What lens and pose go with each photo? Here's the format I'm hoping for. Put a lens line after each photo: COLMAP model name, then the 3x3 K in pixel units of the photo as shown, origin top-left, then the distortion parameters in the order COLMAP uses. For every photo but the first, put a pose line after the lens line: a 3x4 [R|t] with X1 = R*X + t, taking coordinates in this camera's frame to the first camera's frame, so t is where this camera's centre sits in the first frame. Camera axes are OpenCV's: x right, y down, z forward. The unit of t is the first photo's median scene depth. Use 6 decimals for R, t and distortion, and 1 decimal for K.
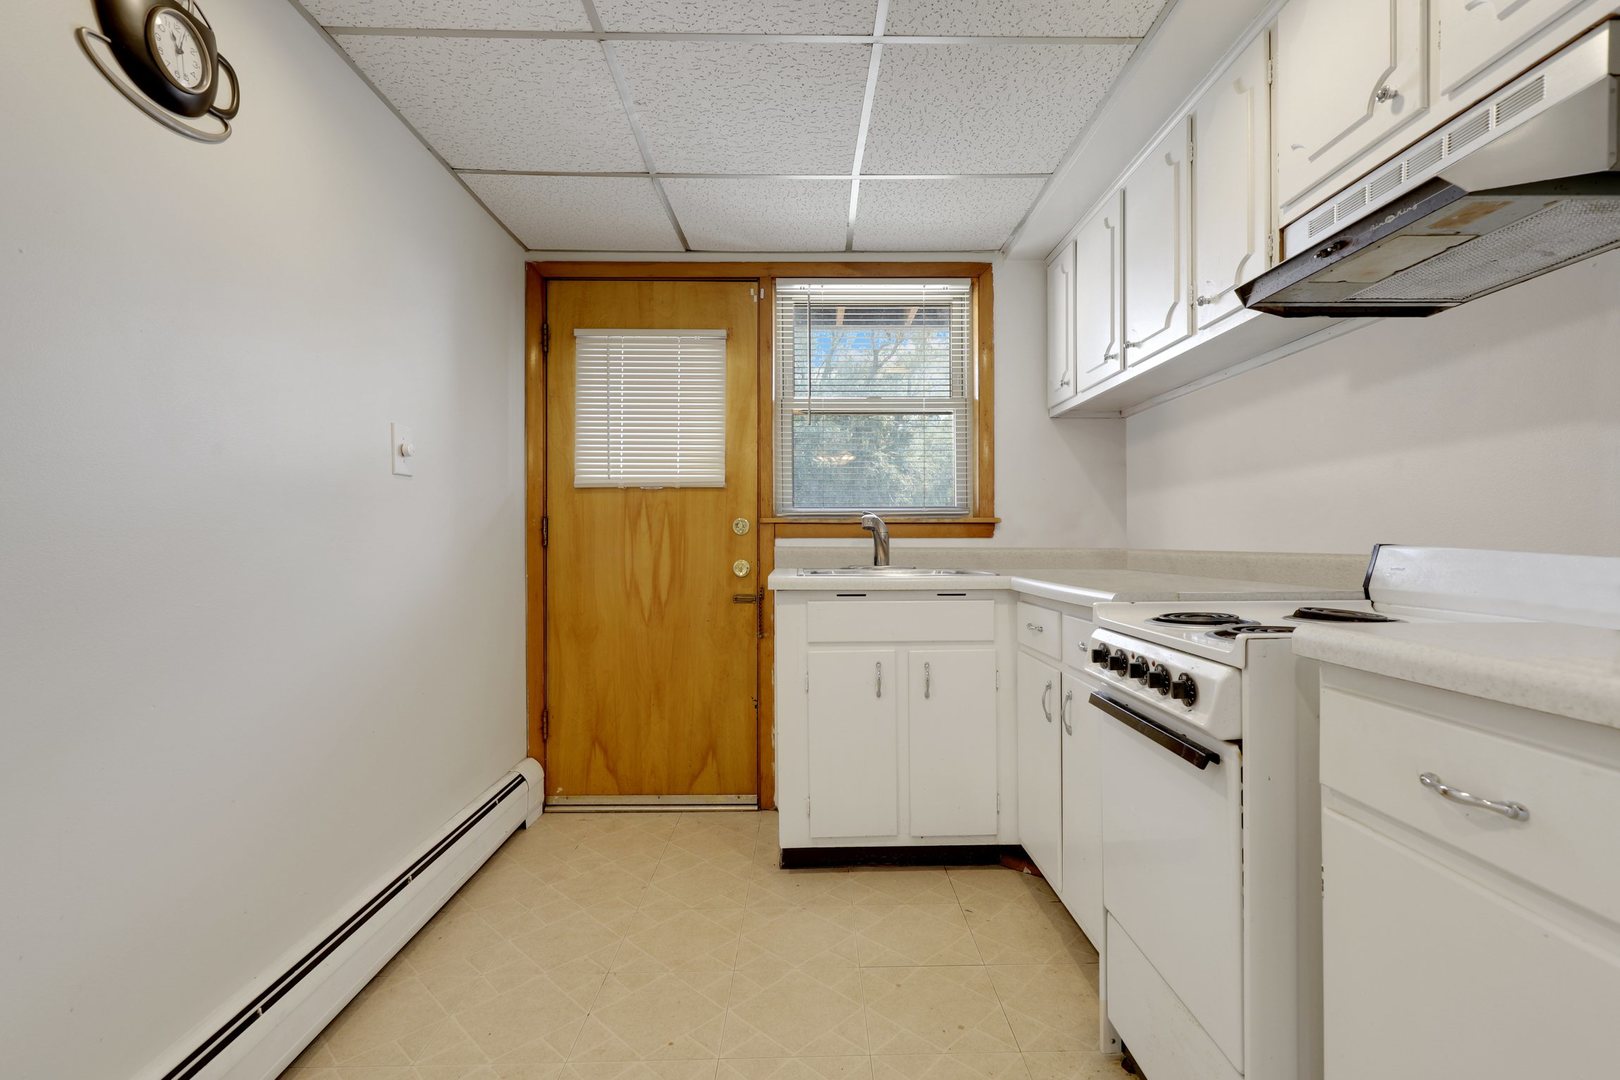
lens RADIAL K [[752.0, 0, 810.0], [0, 752.0, 545.2], [0, 0, 1]] dist [0.001423, 0.000613]
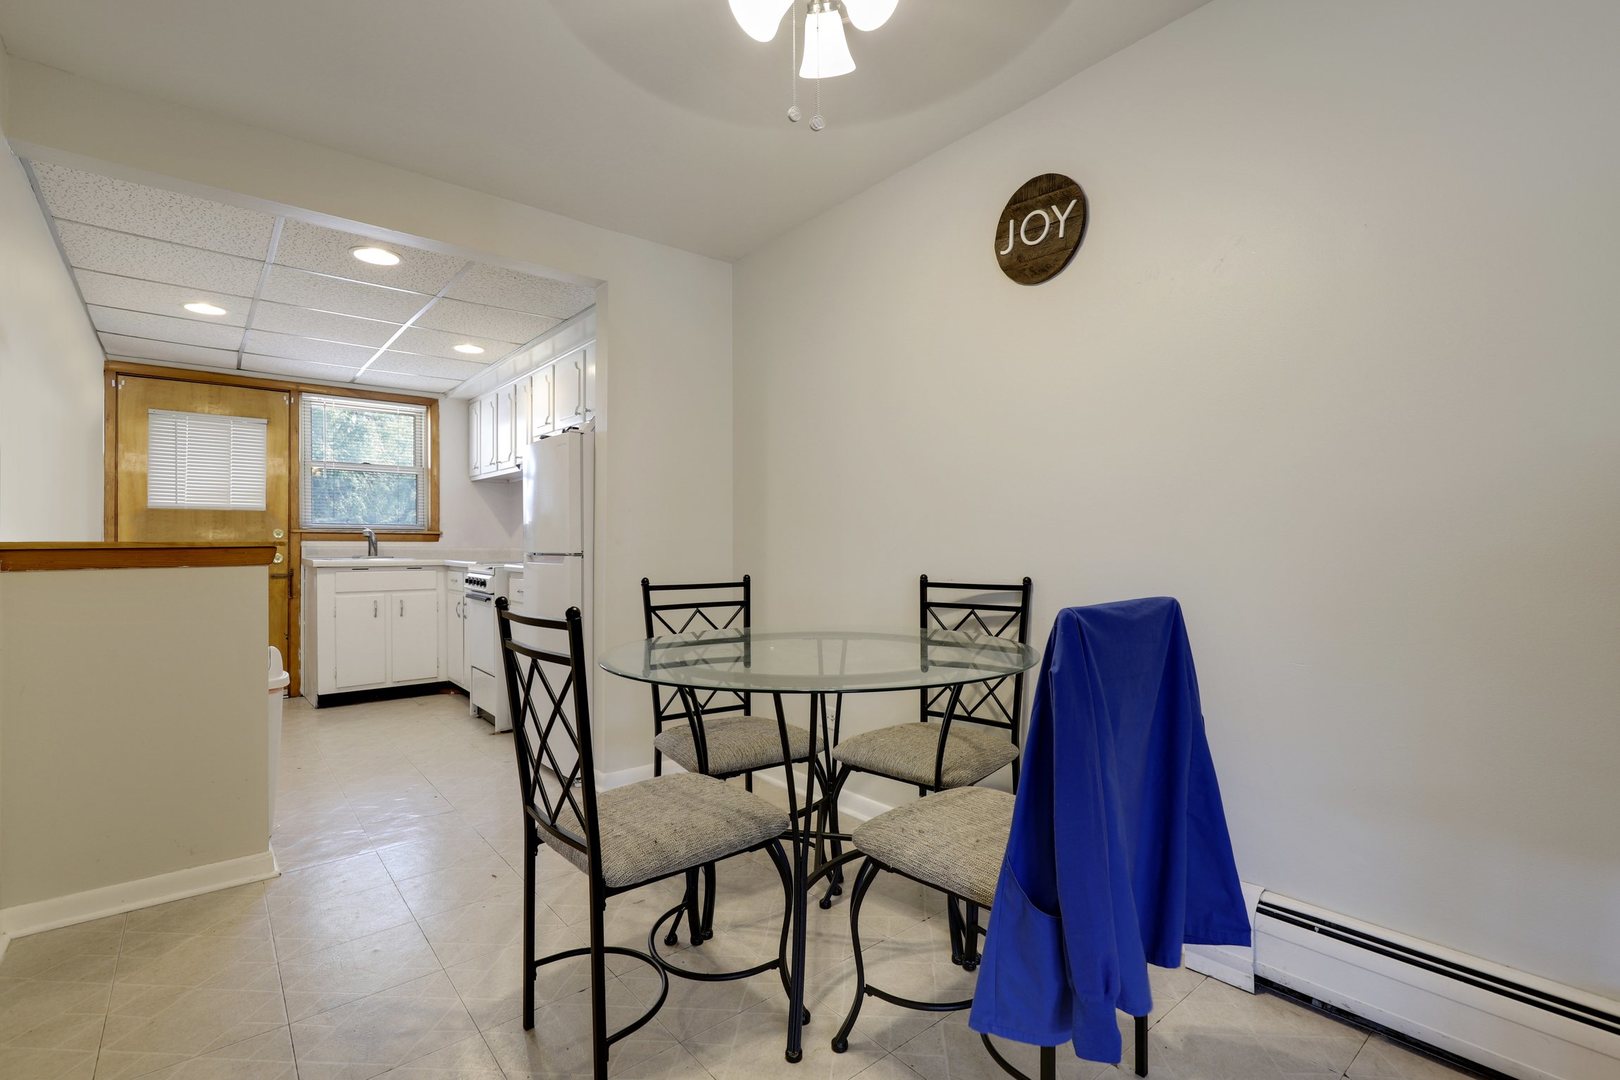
lens RADIAL K [[753.3, 0, 829.1], [0, 753.3, 550.0], [0, 0, 1]] dist [0.001924, 0.000185]
pose [[0.772825, 0.001531, 0.634617, -0.261623], [-0.002645, 0.999996, 0.000808, 0.008397], [-0.634613, -0.002303, 0.772826, -1.409255]]
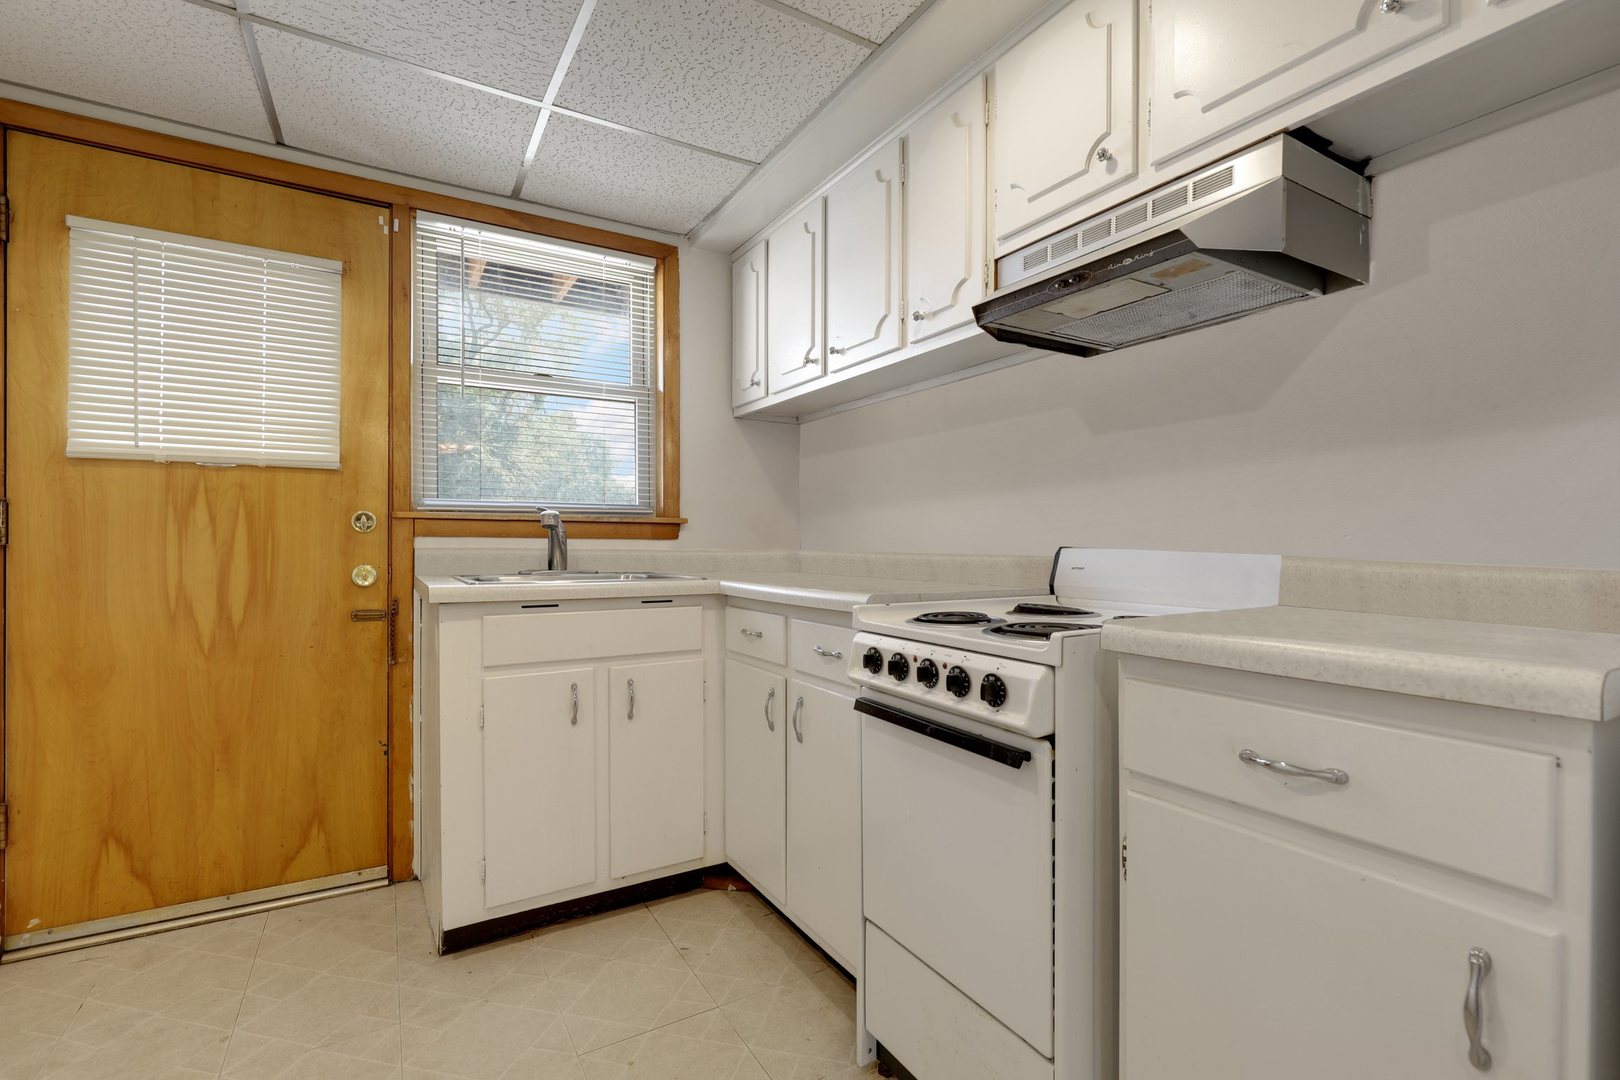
lens RADIAL K [[753.3, 0, 829.1], [0, 753.3, 550.0], [0, 0, 1]] dist [0.001924, 0.000185]
pose [[0.860611, 0.001648, 0.509261, -0.093344], [-0.003004, 0.999994, 0.001840, 0.001536], [-0.509254, -0.003113, 0.860610, 0.115245]]
